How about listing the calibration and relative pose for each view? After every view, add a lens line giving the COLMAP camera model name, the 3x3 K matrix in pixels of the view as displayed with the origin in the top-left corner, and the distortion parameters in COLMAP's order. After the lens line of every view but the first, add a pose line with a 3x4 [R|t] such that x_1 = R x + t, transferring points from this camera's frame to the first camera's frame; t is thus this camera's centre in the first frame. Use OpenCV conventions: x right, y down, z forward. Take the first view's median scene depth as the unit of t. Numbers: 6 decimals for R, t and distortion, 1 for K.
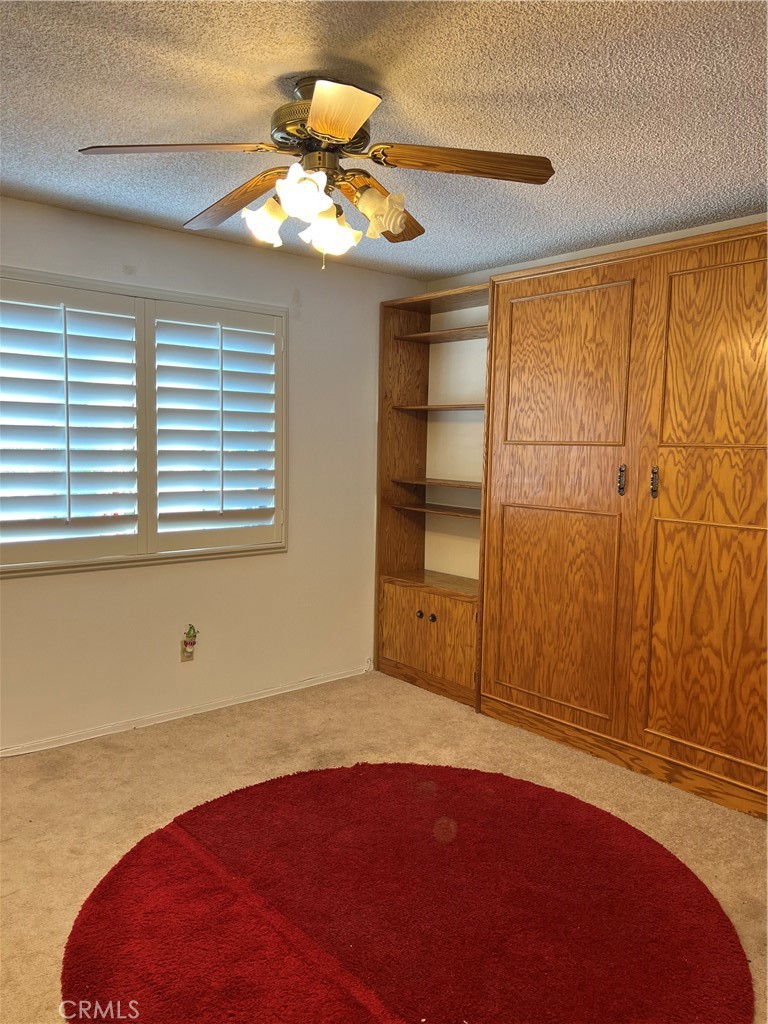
lens RADIAL K [[771.1, 0, 382.7], [0, 771.1, 512.4], [0, 0, 1]] dist [0.062786, -0.071926]
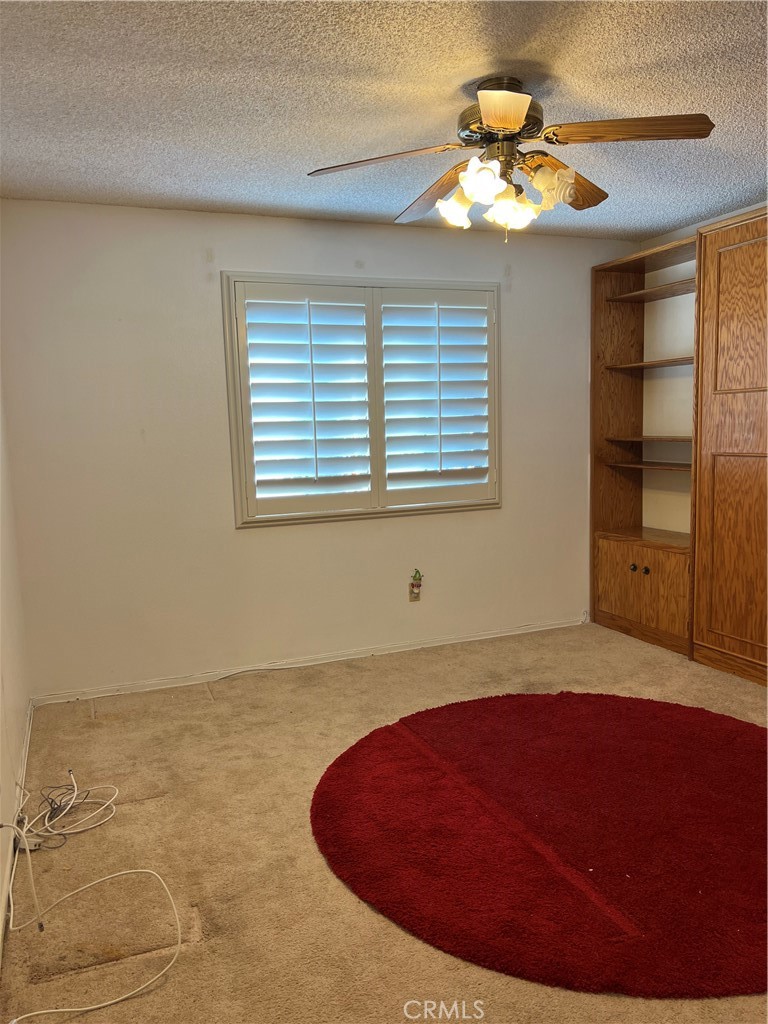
lens RADIAL K [[771.1, 0, 382.7], [0, 771.1, 512.4], [0, 0, 1]] dist [0.062786, -0.071926]
pose [[0.950416, -0.013460, -0.310691, 0.063521], [0.020257, 0.999621, 0.018659, 0.039384], [0.310322, -0.024028, 0.950328, -0.104749]]
